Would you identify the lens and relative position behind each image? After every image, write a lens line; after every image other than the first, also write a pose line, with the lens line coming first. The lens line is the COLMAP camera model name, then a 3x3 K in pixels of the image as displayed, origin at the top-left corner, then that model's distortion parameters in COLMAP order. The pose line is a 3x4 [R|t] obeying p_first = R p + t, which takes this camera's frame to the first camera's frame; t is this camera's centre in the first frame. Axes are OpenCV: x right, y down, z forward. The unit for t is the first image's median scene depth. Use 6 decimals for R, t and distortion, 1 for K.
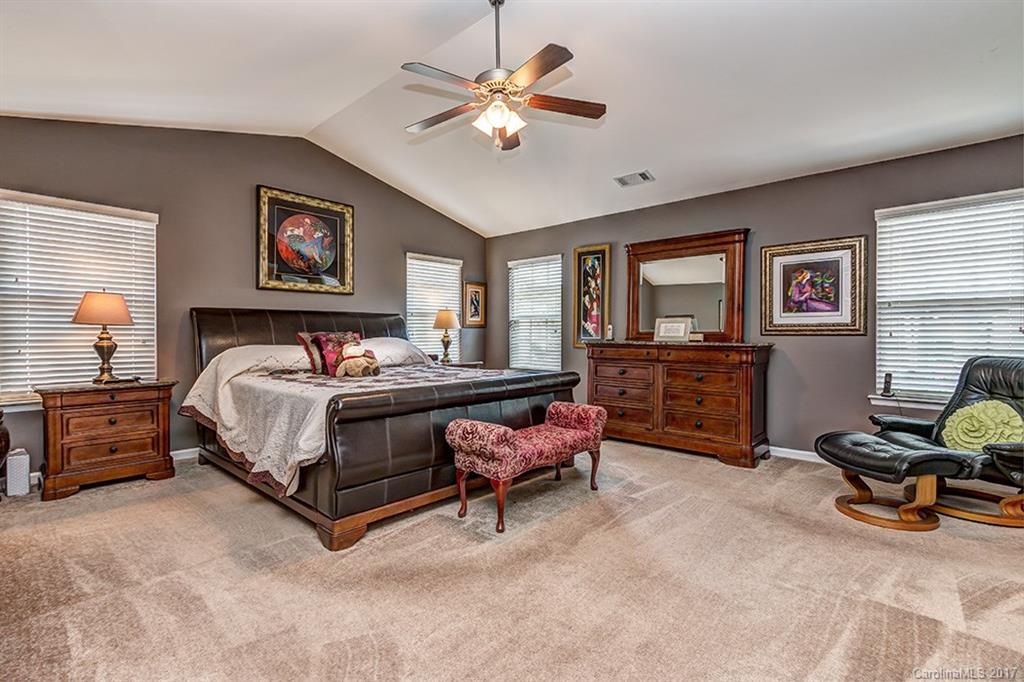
lens RADIAL K [[474.4, 0, 514.0], [0, 474.4, 338.0], [0, 0, 1]] dist [0.004790, -0.000291]
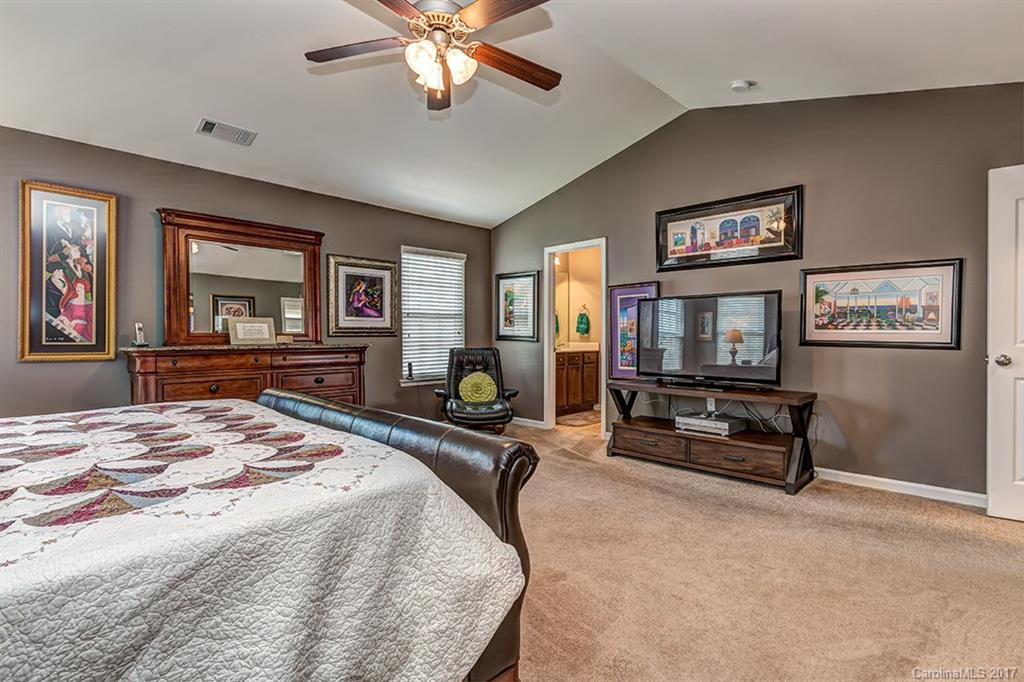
lens RADIAL K [[474.4, 0, 513.6], [0, 474.4, 339.1], [0, 0, 1]] dist [0.004790, -0.000291]
pose [[0.034615, -0.008699, 0.999363, -0.544548], [0.012941, 0.999882, 0.008255, -0.004419], [-0.999317, 0.012647, 0.034723, 0.570994]]
